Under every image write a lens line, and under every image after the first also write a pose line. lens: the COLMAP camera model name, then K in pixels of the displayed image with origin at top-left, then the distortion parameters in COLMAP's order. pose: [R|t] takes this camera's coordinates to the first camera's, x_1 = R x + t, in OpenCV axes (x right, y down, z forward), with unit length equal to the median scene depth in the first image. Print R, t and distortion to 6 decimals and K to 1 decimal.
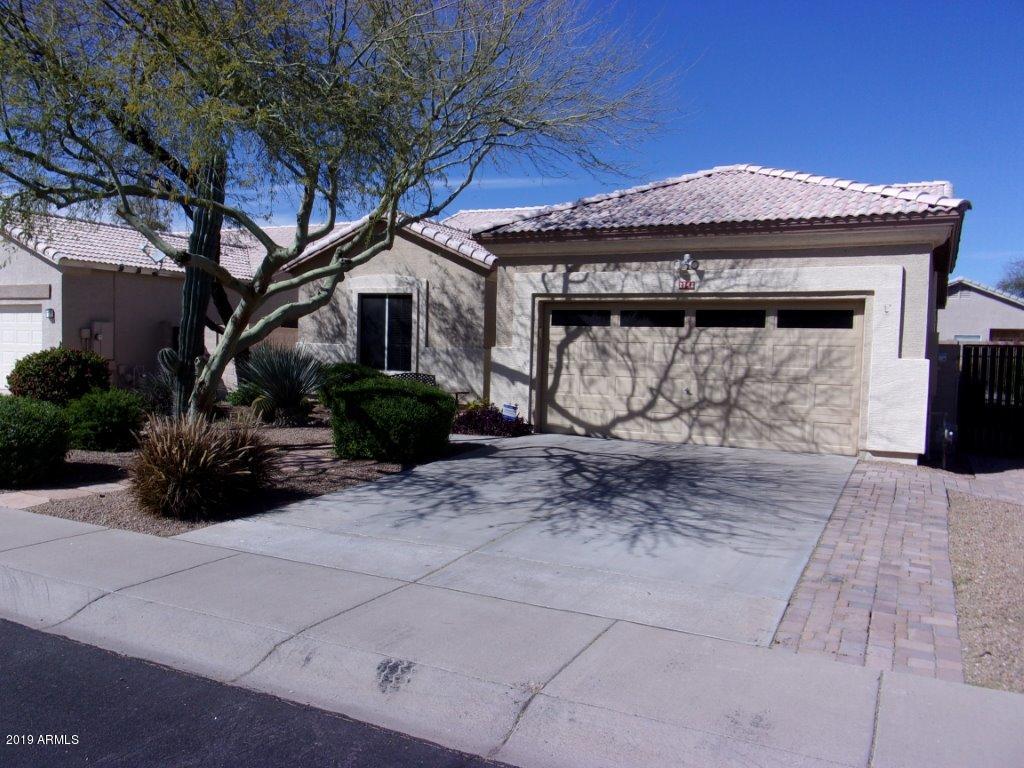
lens RADIAL K [[863.6, 0, 493.5], [0, 863.6, 387.0], [0, 0, 1]] dist [0.004251, -0.008475]
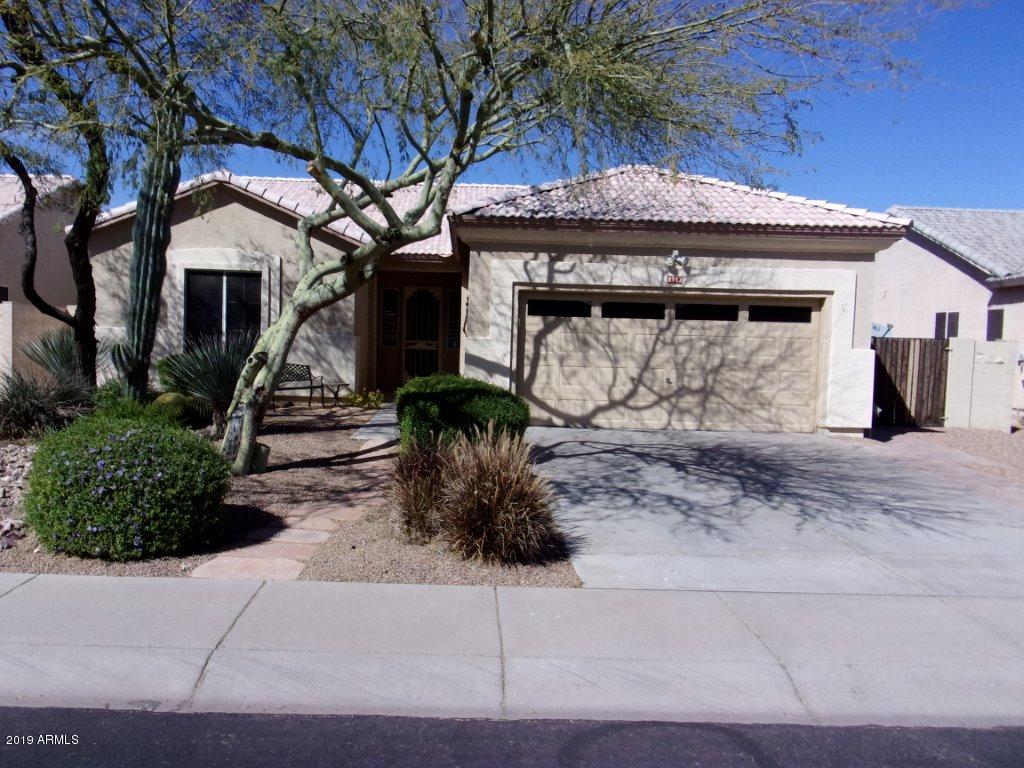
lens RADIAL K [[863.6, 0, 493.5], [0, 863.6, 387.0], [0, 0, 1]] dist [0.004251, -0.008475]
pose [[0.868369, -0.032010, 0.494884, -0.476683], [0.017059, 0.999252, 0.034700, -0.026580], [-0.495625, -0.021690, 0.868266, 0.184625]]
